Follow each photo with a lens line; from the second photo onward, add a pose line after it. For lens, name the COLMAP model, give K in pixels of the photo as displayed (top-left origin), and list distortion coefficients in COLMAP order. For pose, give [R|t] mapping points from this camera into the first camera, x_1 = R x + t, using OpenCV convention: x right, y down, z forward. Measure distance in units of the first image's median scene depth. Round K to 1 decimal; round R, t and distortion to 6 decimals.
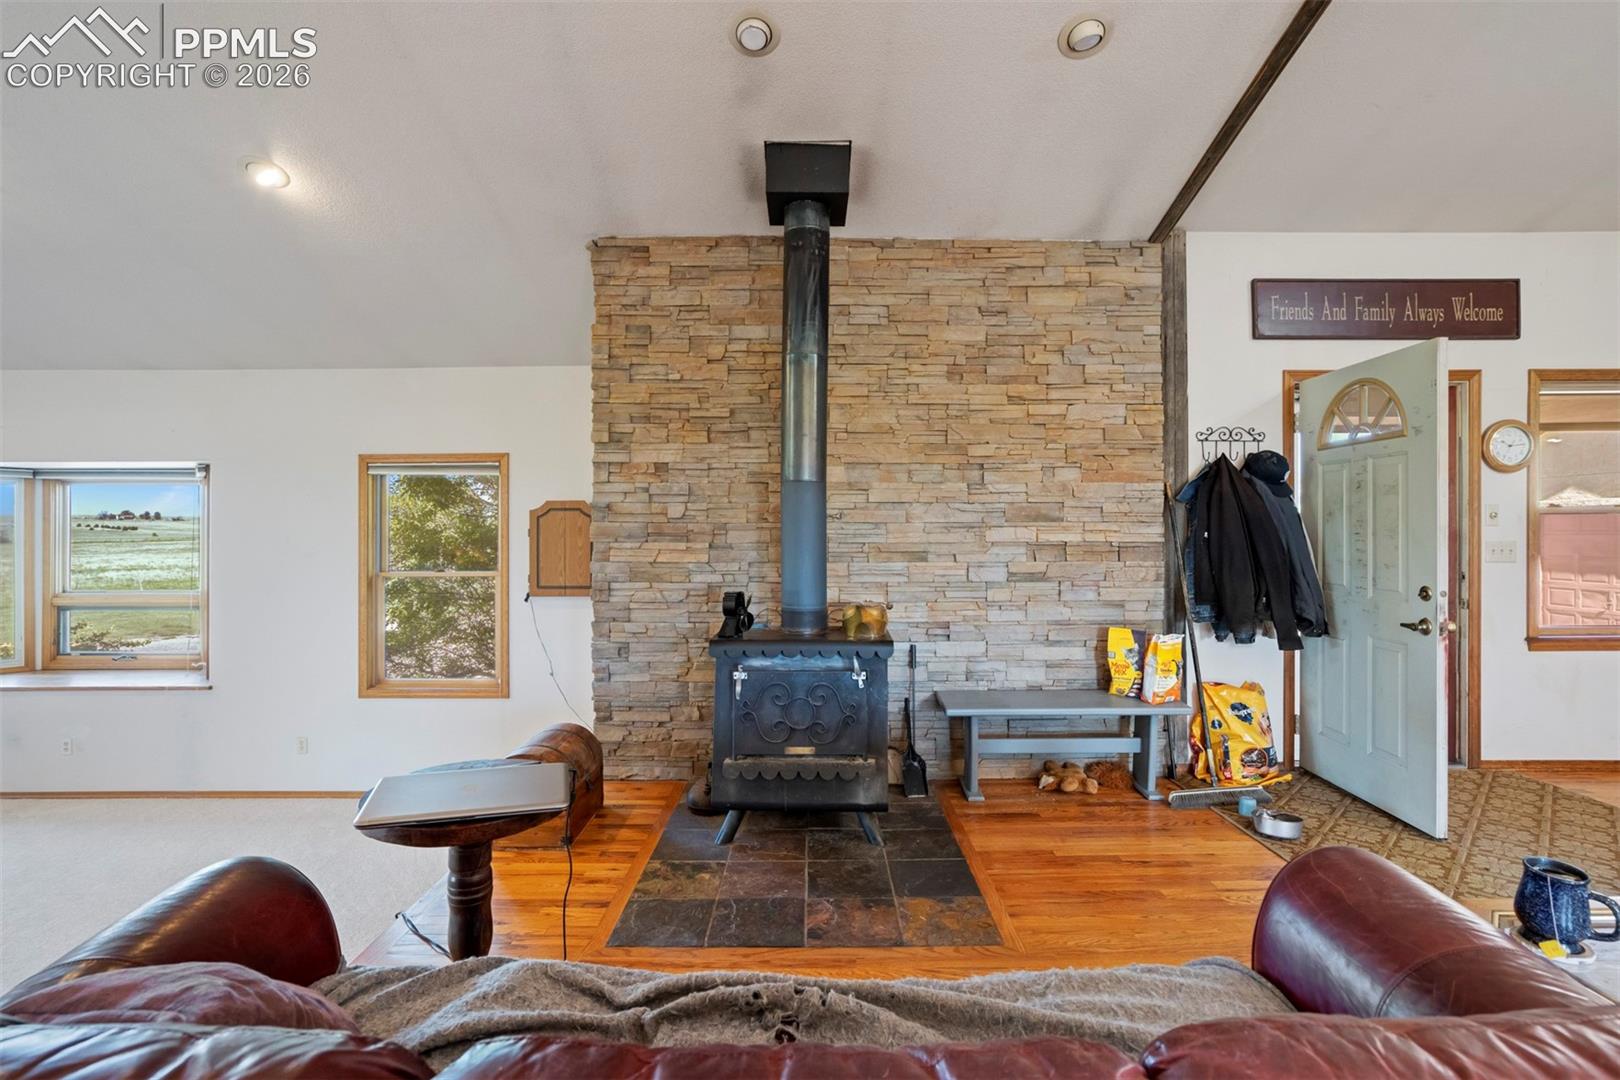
lens RADIAL K [[742.4, 0, 815.1], [0, 742.4, 526.1], [0, 0, 1]] dist [-0.005380, 0.000185]
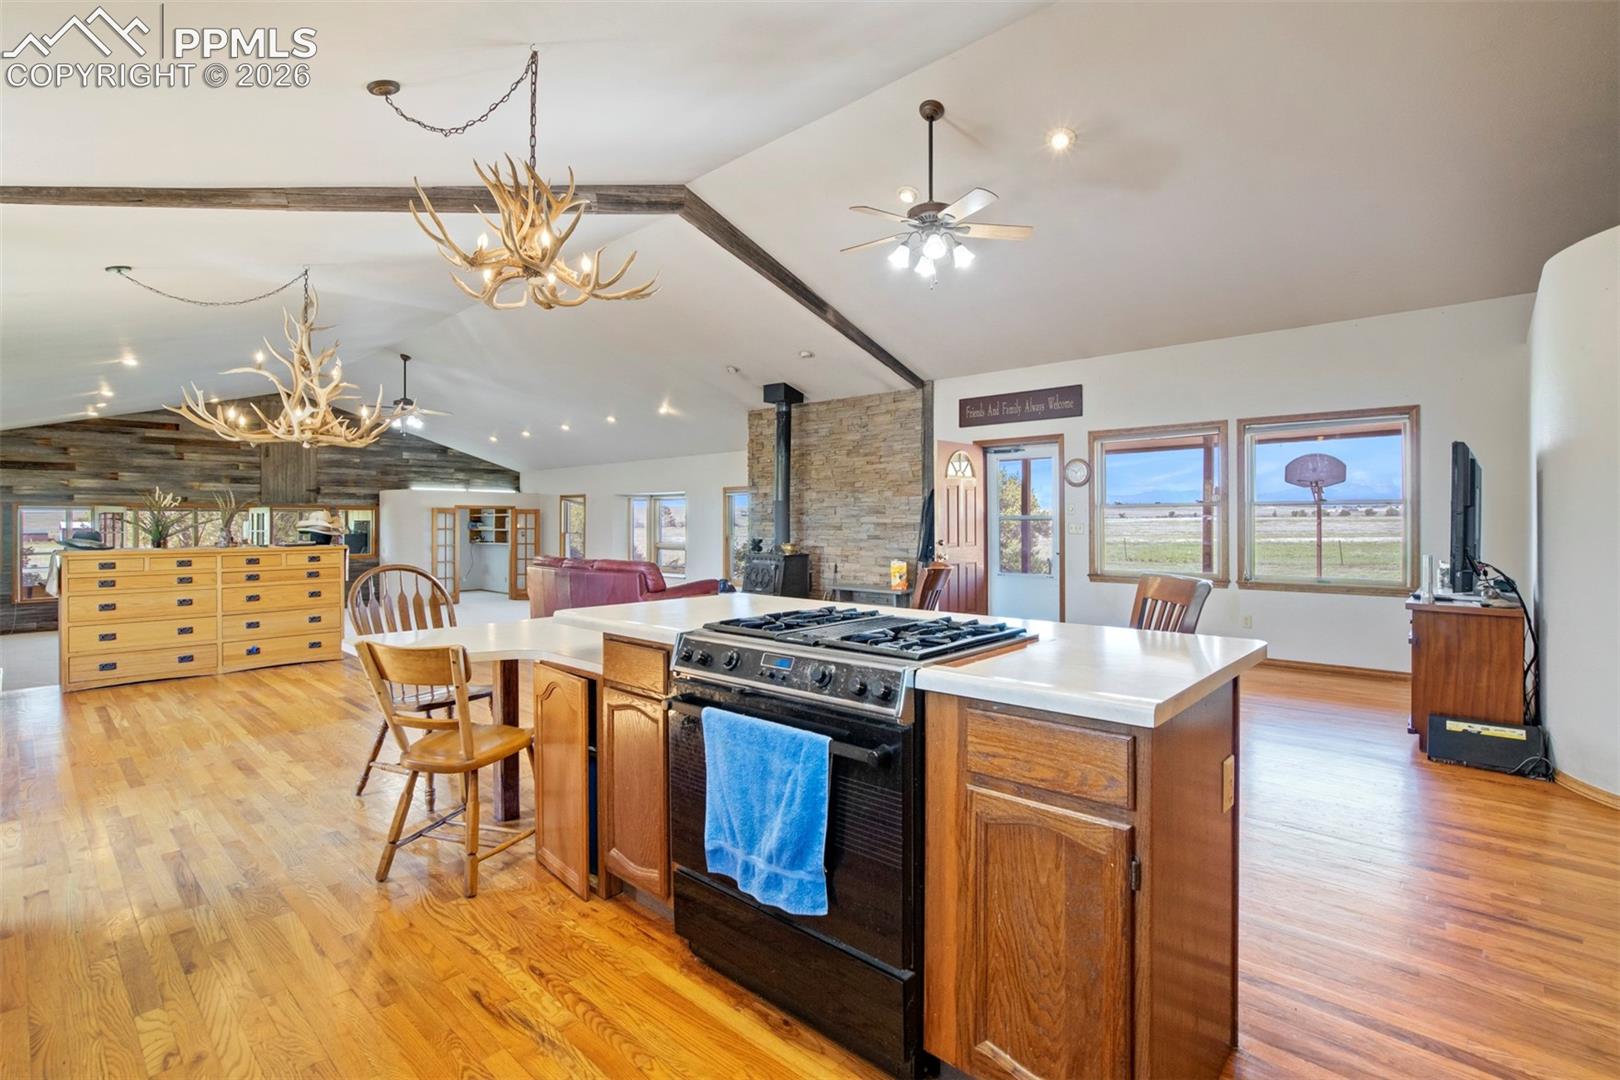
lens RADIAL K [[742.4, 0, 806.6], [0, 742.4, 532.5], [0, 0, 1]] dist [-0.005380, 0.000185]
pose [[0.736102, 0.010577, -0.676788, 1.730021], [0.005915, 0.999739, 0.022057, -0.000266], [0.676845, -0.020239, 0.735847, -0.889013]]
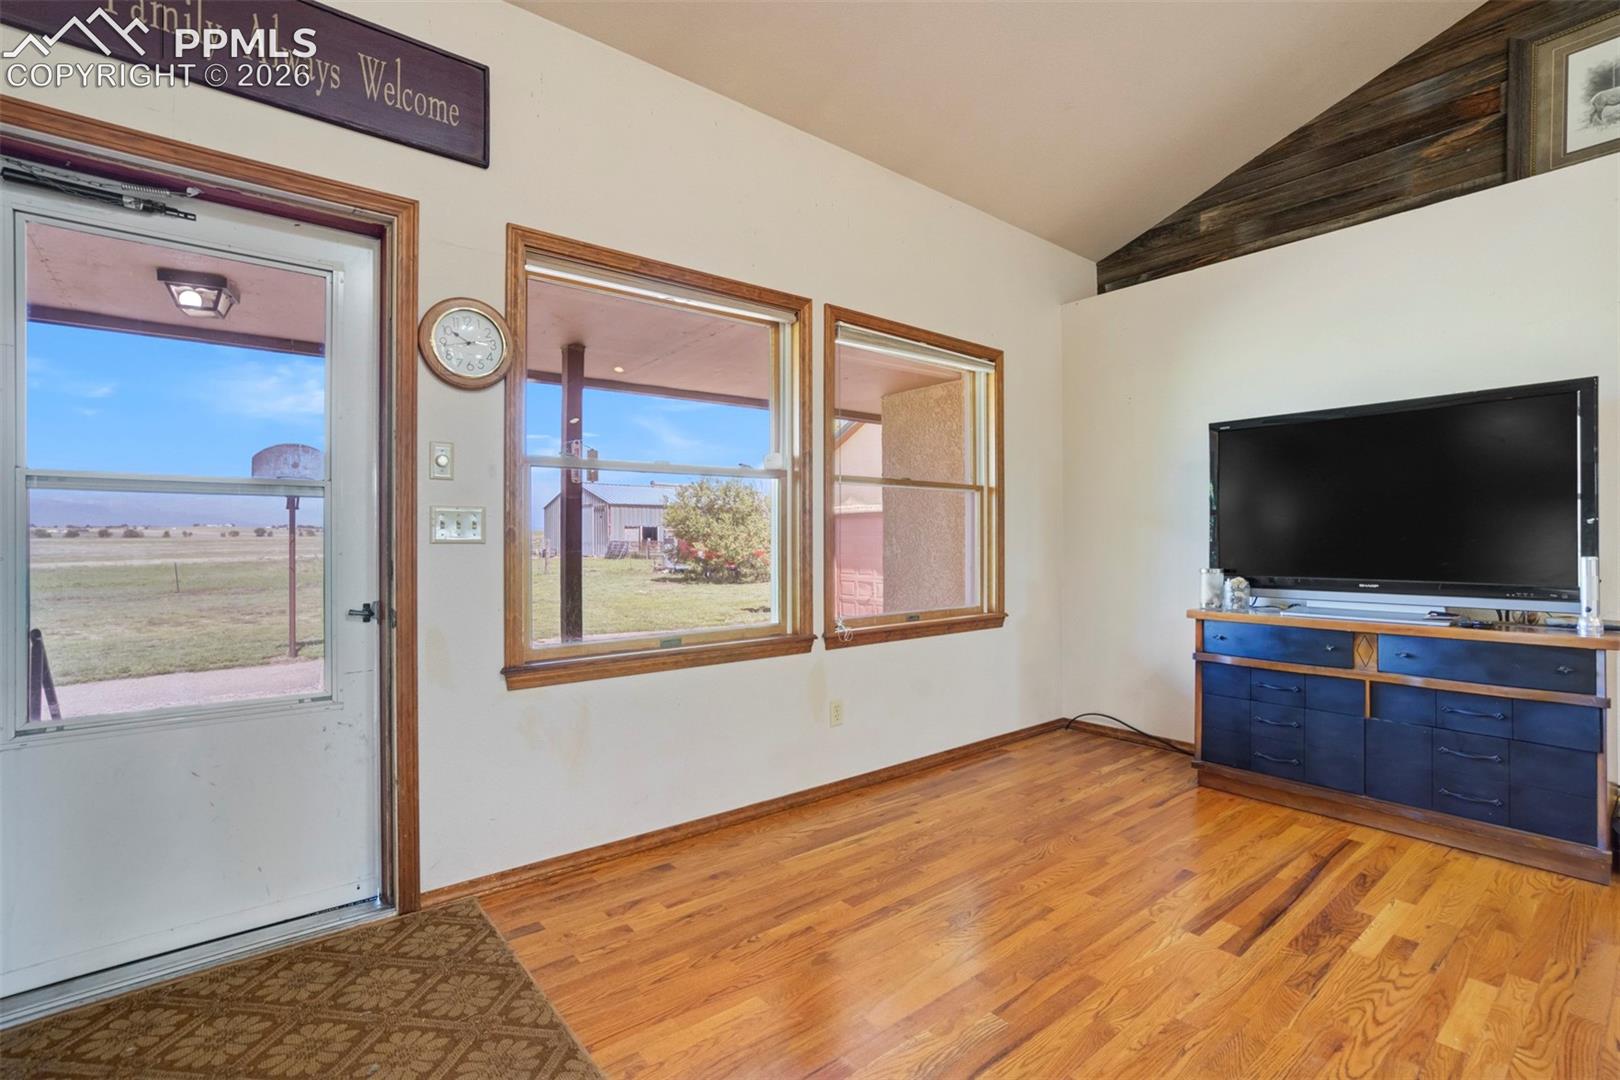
lens RADIAL K [[742.4, 0, 806.9], [0, 742.4, 538.5], [0, 0, 1]] dist [-0.005380, 0.000185]
pose [[0.781014, -0.000394, 0.624513, 0.782402], [-0.002405, 0.999990, 0.003639, 0.042180], [-0.624509, -0.004344, 0.781006, 0.373970]]
